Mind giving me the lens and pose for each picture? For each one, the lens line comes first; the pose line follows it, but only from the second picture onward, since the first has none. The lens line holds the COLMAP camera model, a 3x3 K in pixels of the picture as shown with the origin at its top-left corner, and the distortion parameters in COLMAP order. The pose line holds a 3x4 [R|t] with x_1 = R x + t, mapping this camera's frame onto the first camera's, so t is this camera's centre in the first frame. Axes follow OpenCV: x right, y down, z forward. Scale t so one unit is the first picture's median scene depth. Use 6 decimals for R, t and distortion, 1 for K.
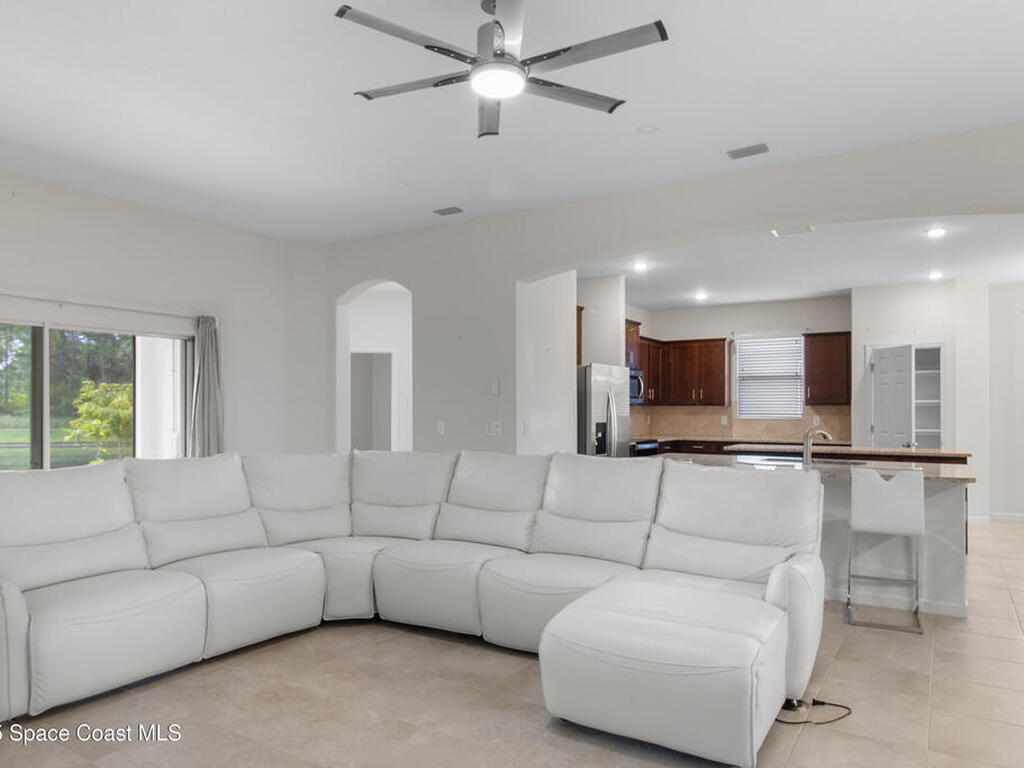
lens RADIAL K [[719.8, 0, 513.5], [0, 719.8, 405.0], [0, 0, 1]] dist [0.002847, -0.001495]
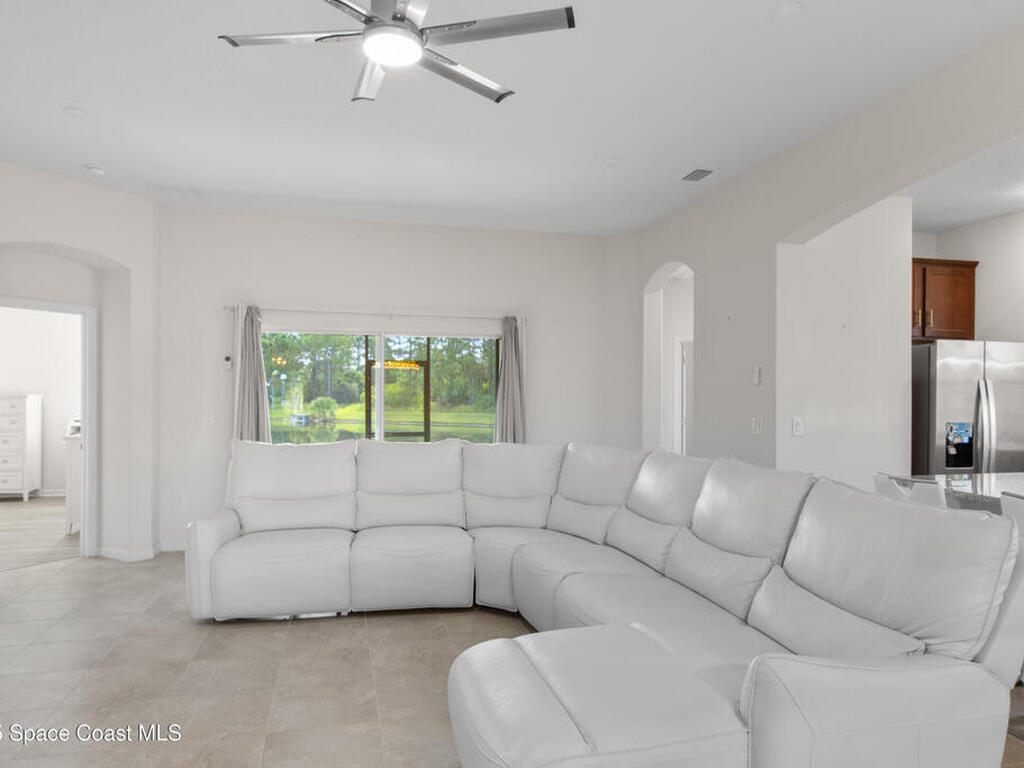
lens RADIAL K [[713.2, 0, 499.0], [0, 713.2, 398.4], [0, 0, 1]] dist [-0.000662, -0.004278]
pose [[0.711030, 0.005146, -0.703143, 0.242192], [-0.003478, 0.999987, 0.003802, -0.000401], [0.703153, -0.000258, 0.711038, 0.148028]]
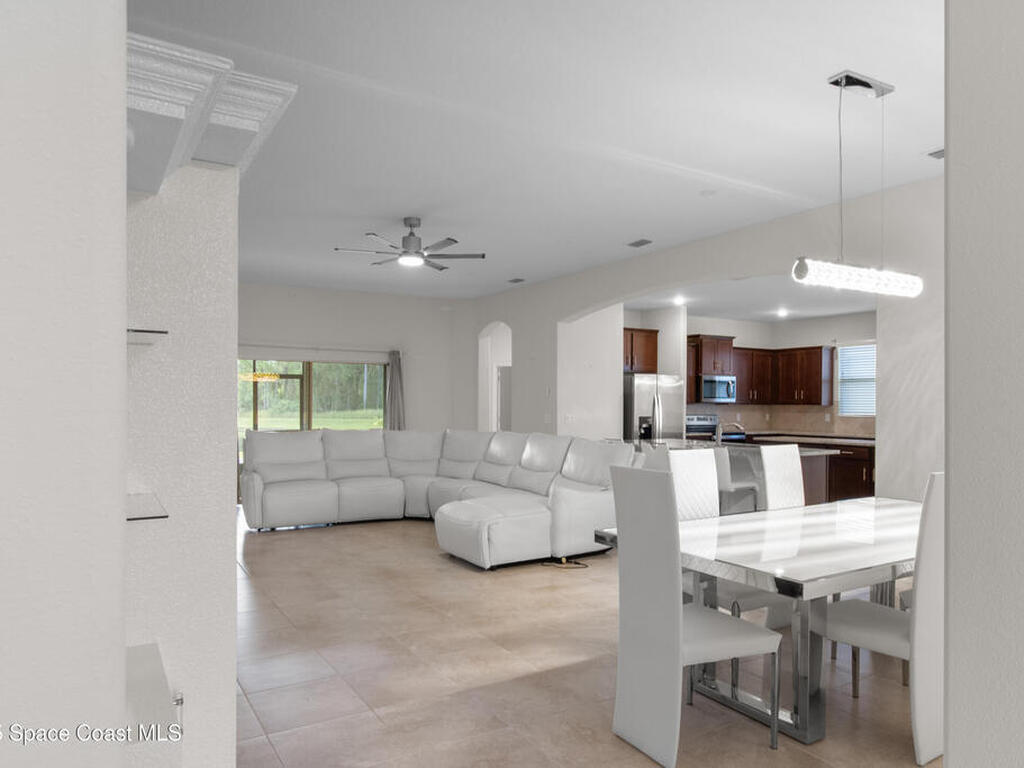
lens RADIAL K [[713.2, 0, 499.0], [0, 713.2, 398.4], [0, 0, 1]] dist [-0.000662, -0.004278]
pose [[0.884983, 0.002070, -0.465619, 0.420769], [-0.004470, 0.999982, -0.004050, -0.002829], [0.465603, 0.005666, 0.884976, -0.280255]]
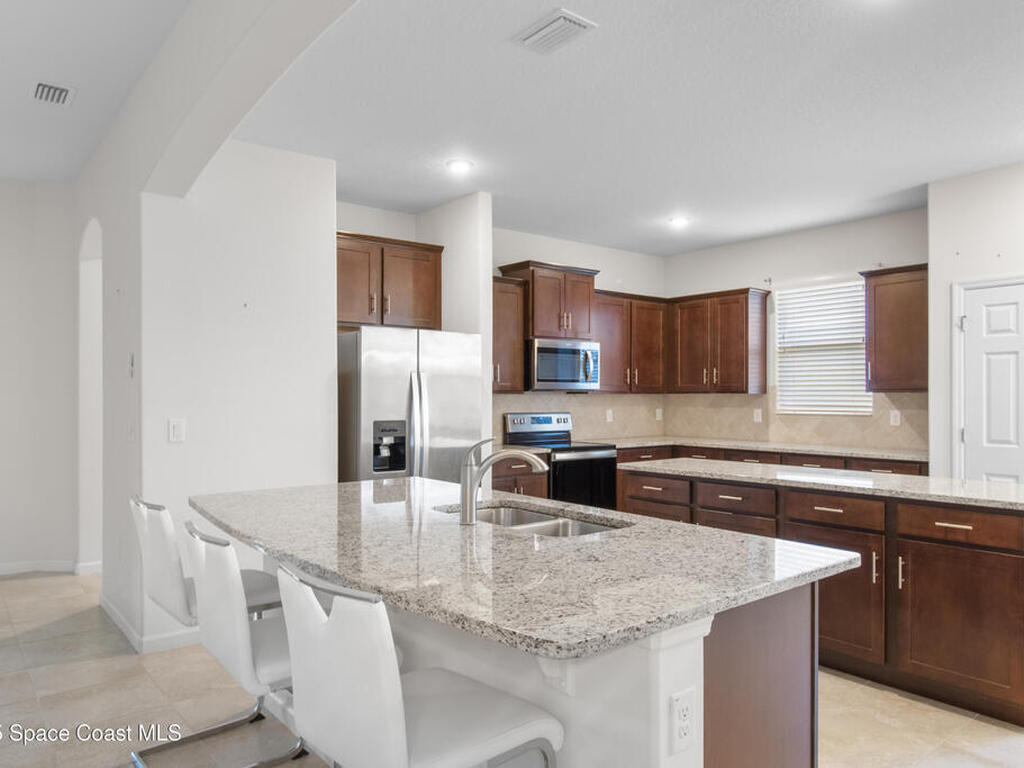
lens RADIAL K [[719.8, 0, 513.5], [0, 719.8, 405.0], [0, 0, 1]] dist [0.002847, -0.001495]
pose [[0.939553, 0.001910, -0.342397, 0.363097], [0.003420, 0.999882, 0.014963, 0.001462], [0.342386, -0.015229, 0.939436, 0.367244]]
